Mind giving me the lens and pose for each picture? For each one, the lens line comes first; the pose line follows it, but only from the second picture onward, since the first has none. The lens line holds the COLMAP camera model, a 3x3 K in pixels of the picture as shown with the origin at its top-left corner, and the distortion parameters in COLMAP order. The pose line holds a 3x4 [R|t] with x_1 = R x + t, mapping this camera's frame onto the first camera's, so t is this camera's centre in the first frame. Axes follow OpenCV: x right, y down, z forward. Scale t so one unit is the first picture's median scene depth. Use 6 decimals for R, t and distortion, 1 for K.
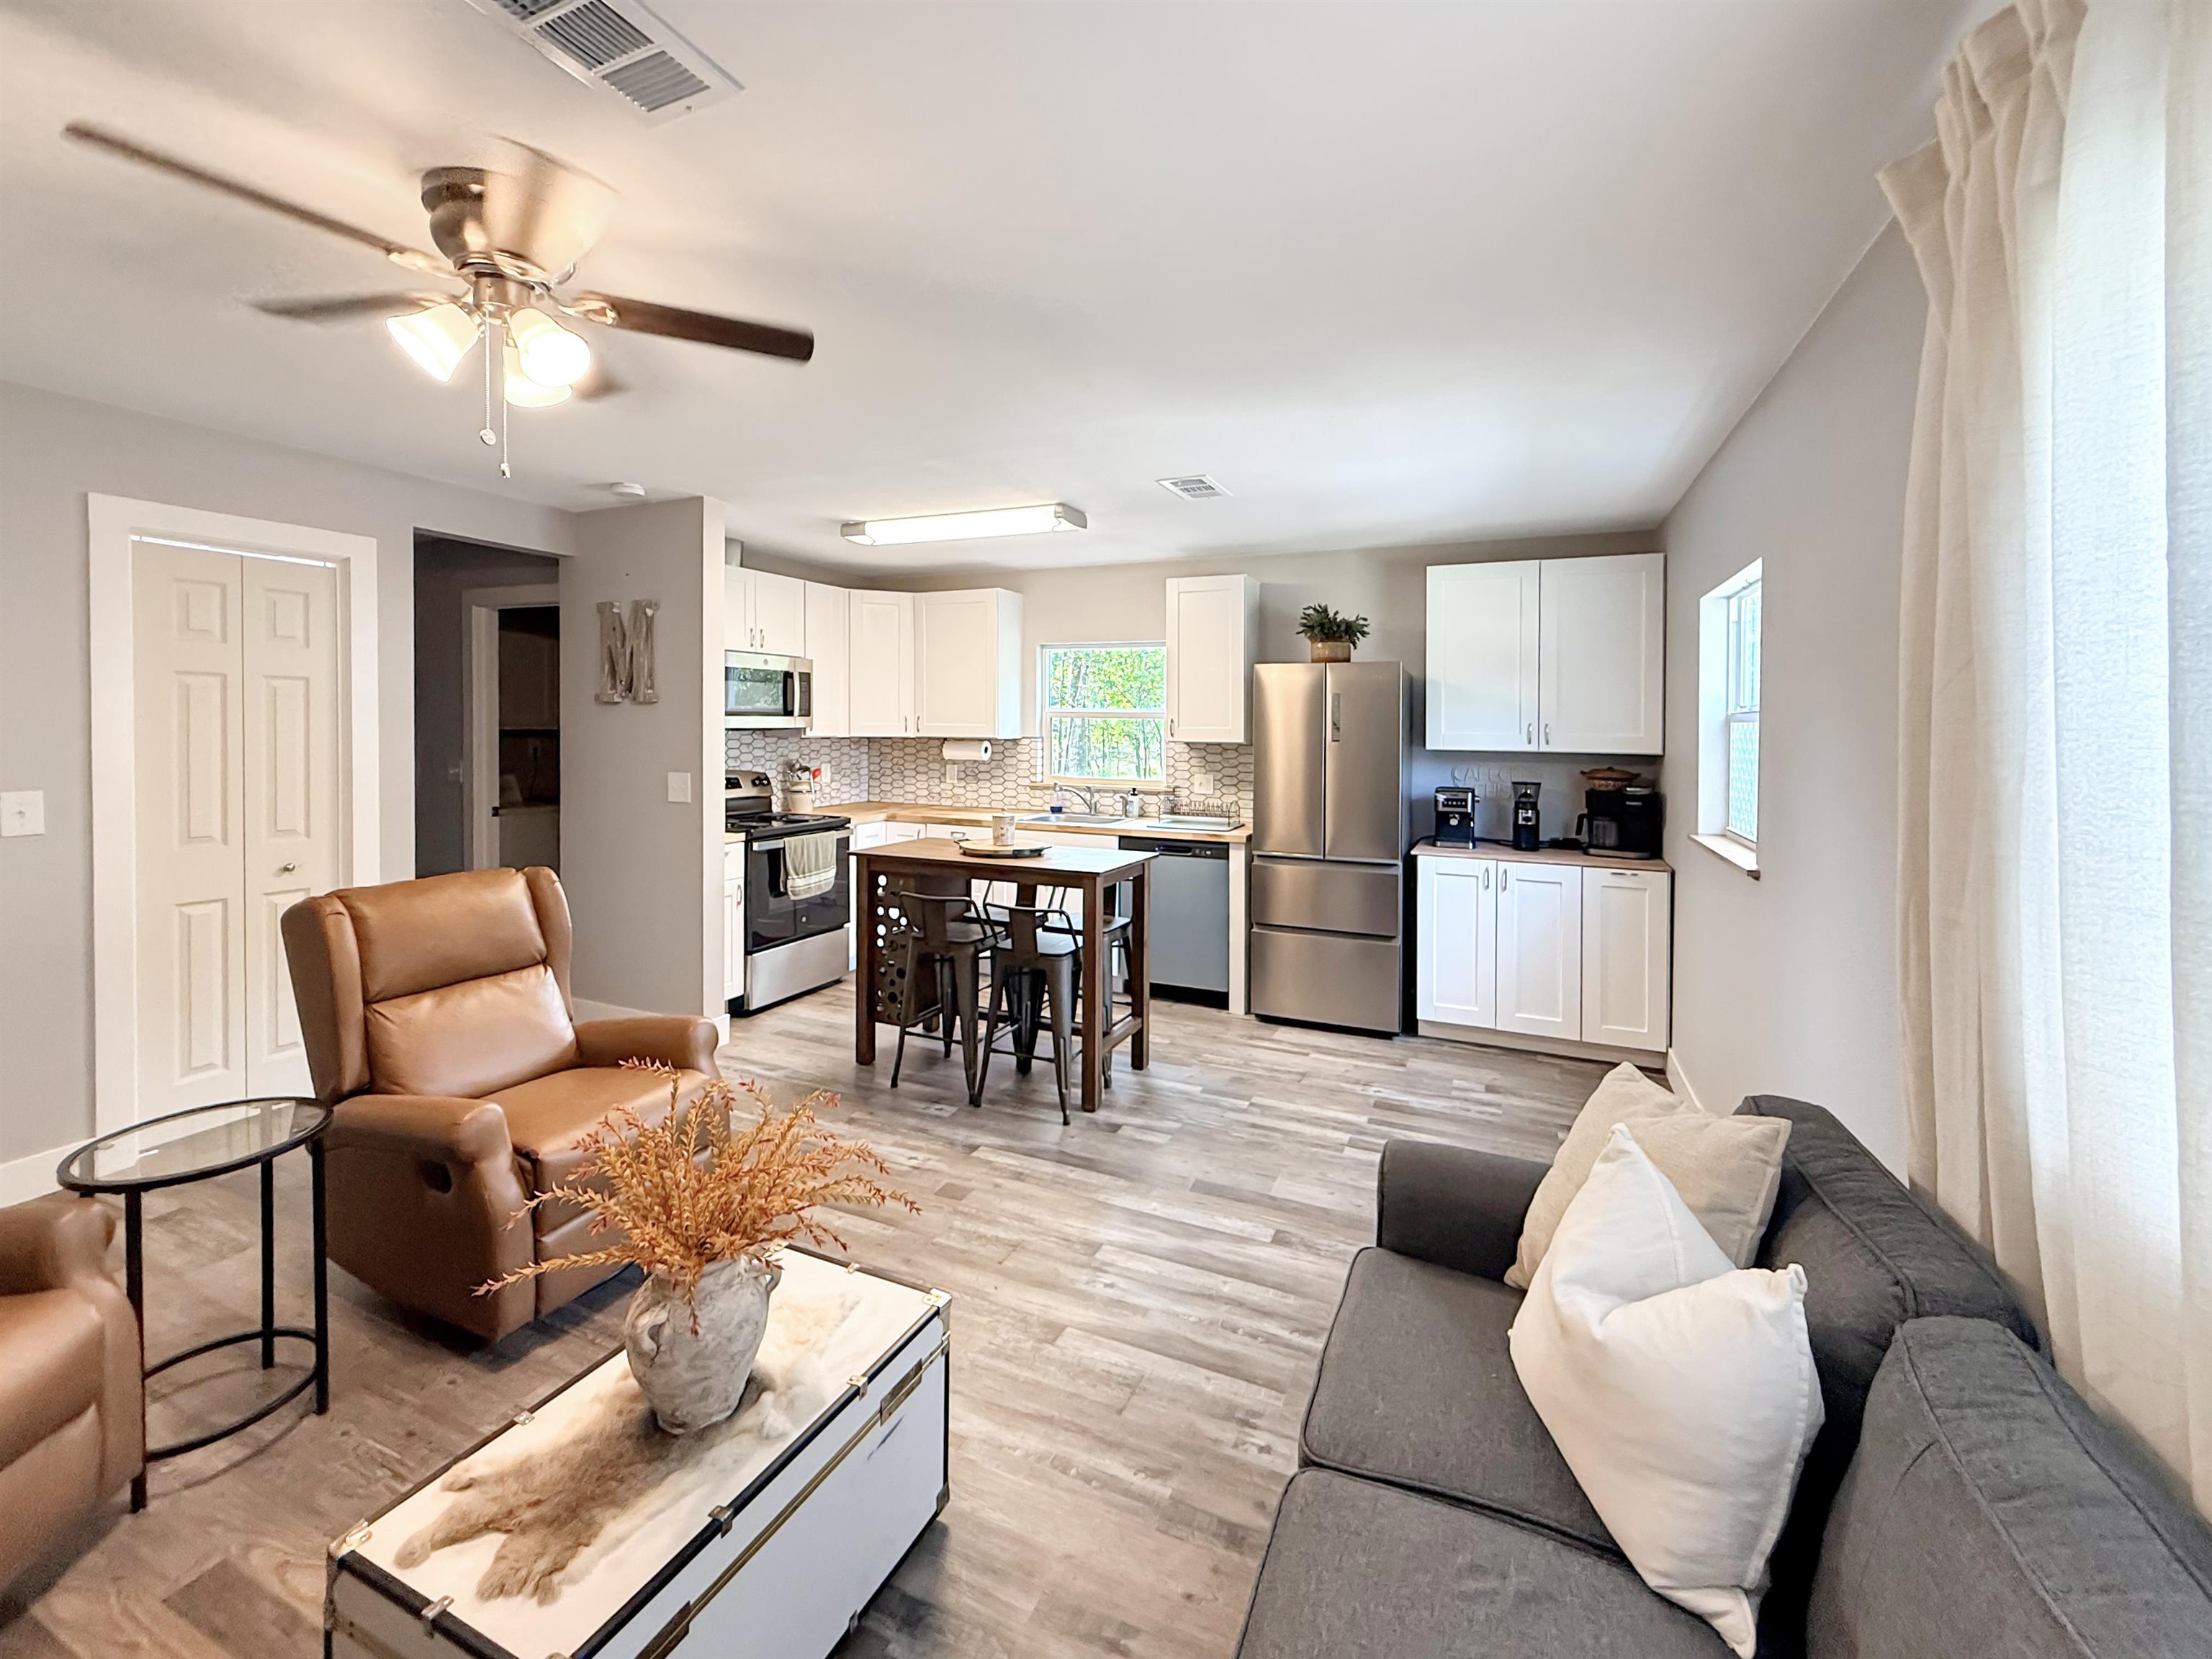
lens RADIAL K [[880.1, 0, 1113.0], [0, 880.1, 832.8], [0, 0, 1]] dist [-0.000459, -0.000205]
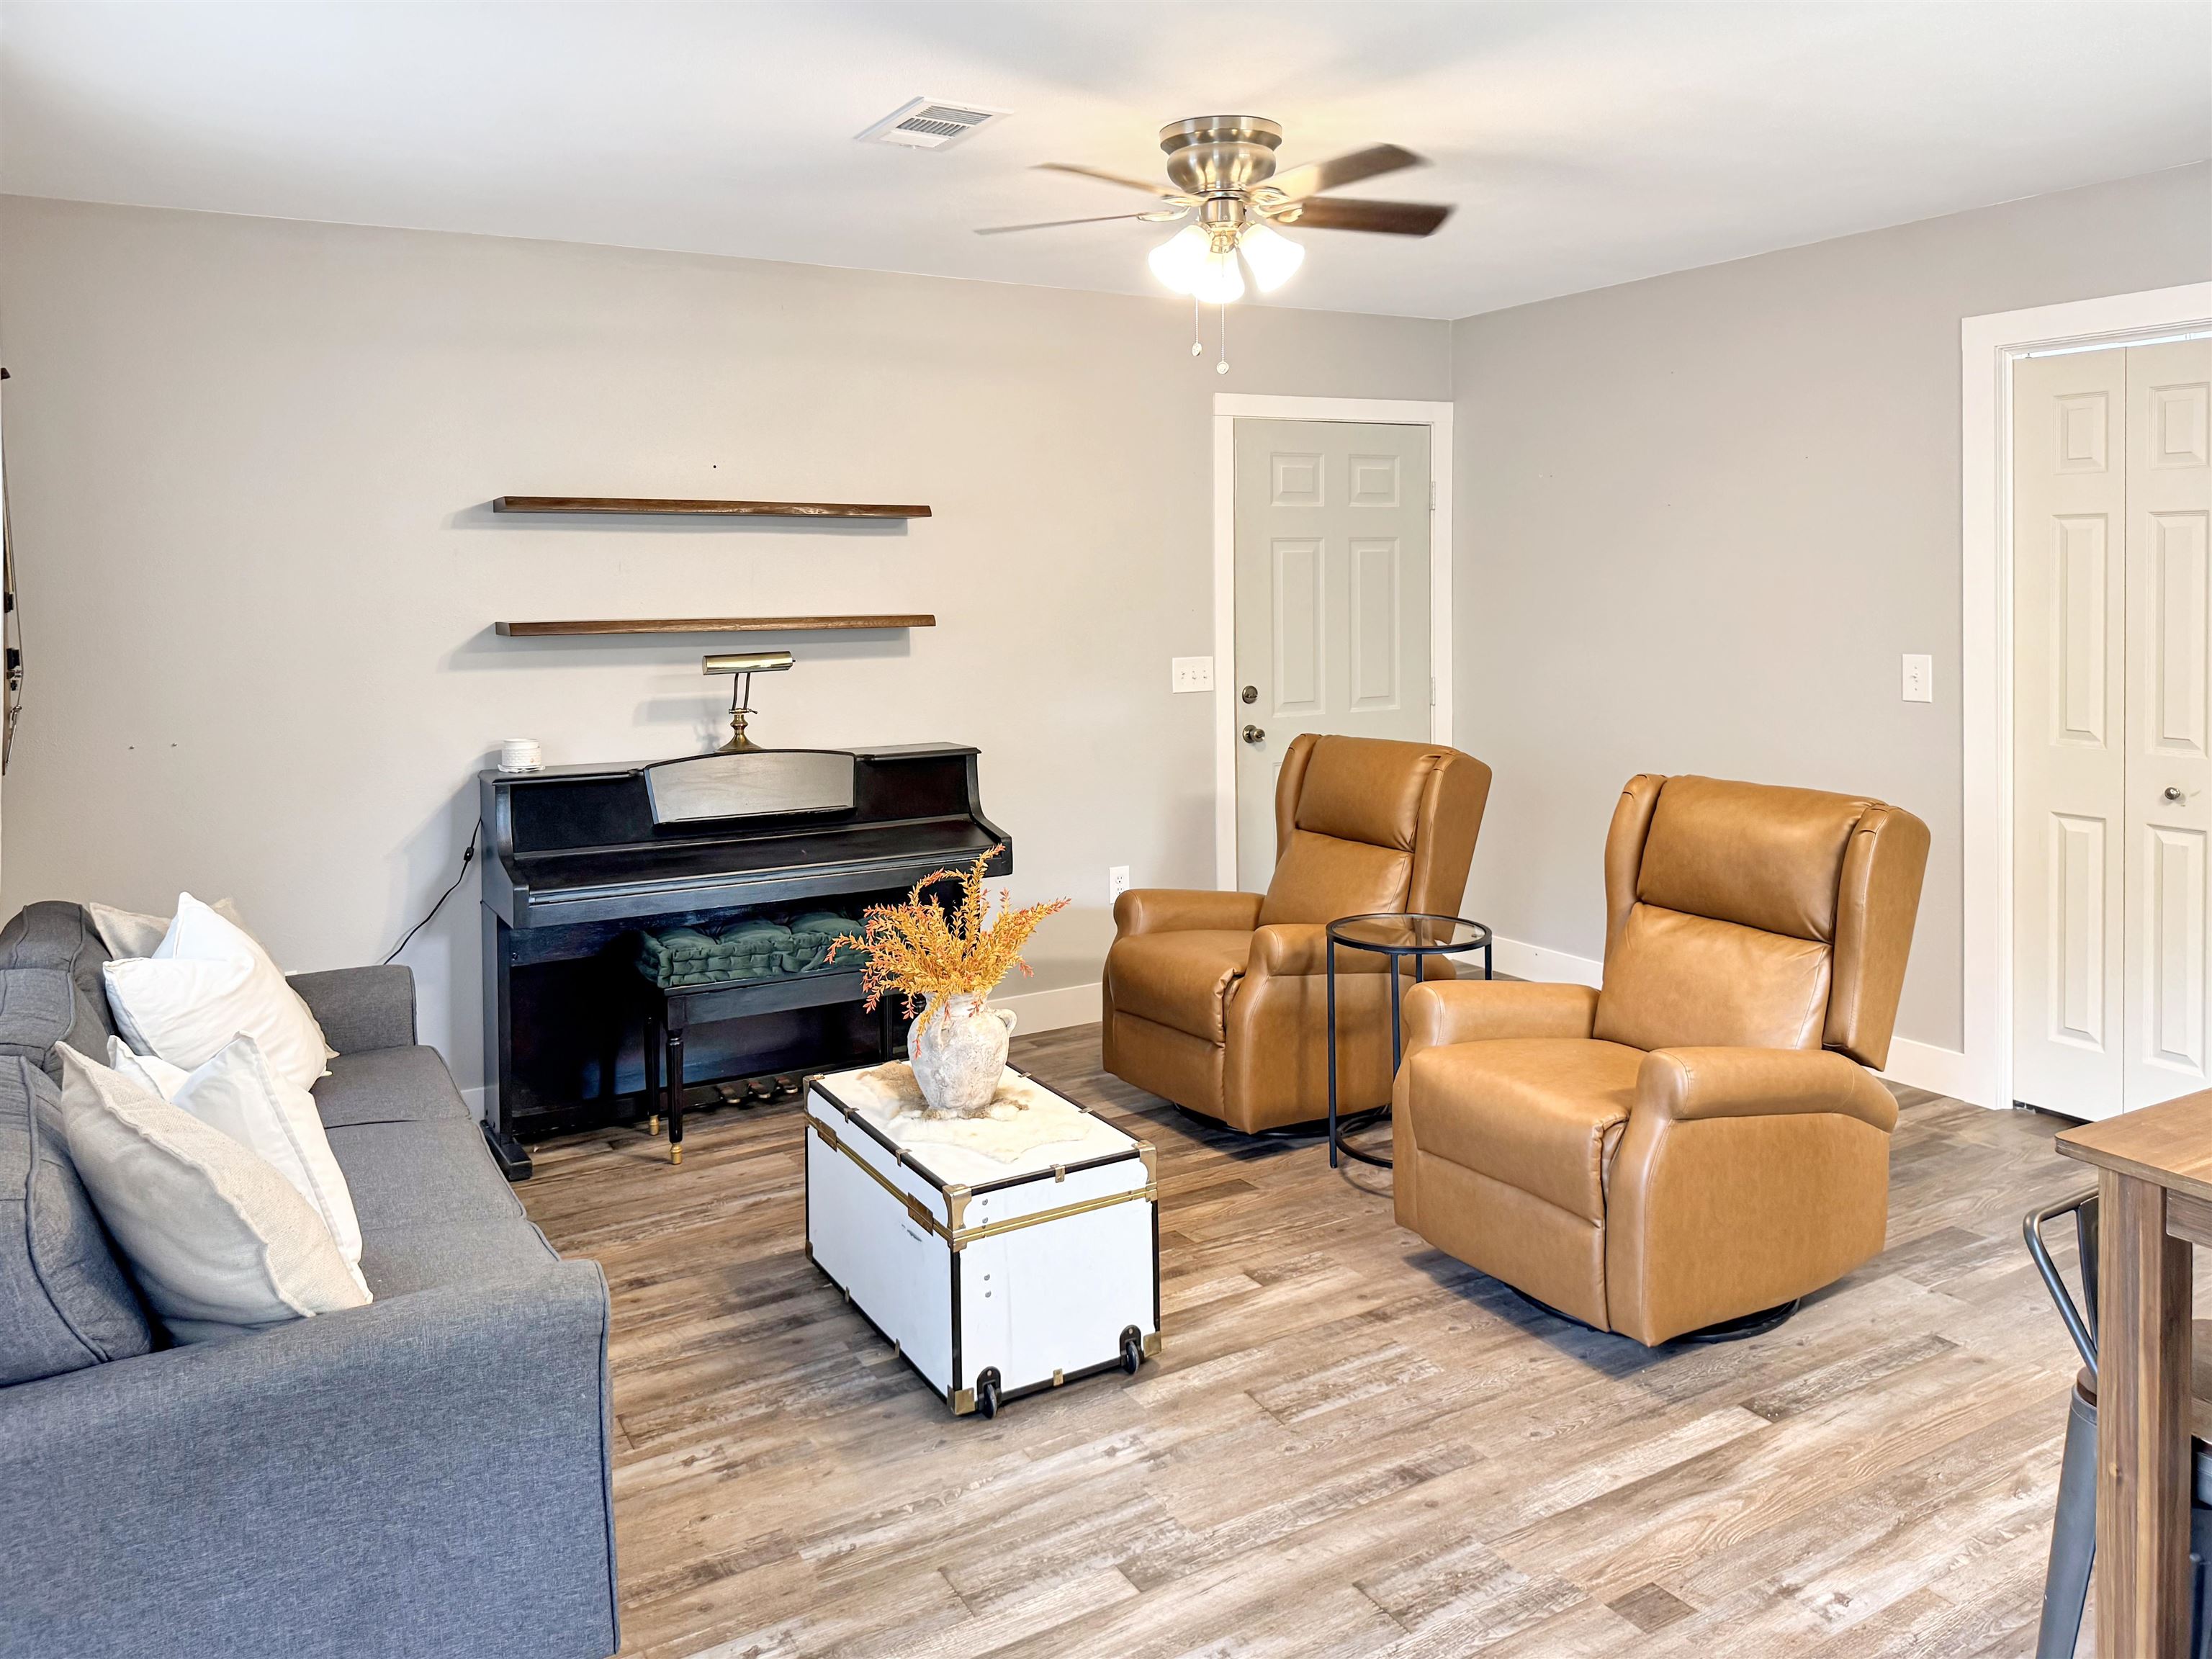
lens RADIAL K [[1560.6, 0, 1106.0], [0, 1560.6, 829.5], [0, 0, 1]] dist [-0.006489, -0.001978]
pose [[-0.566095, 0.131871, -0.813724, 0.702228], [-0.094706, 0.970181, 0.223111, -0.169360], [0.818882, 0.203367, -0.536726, 1.332627]]
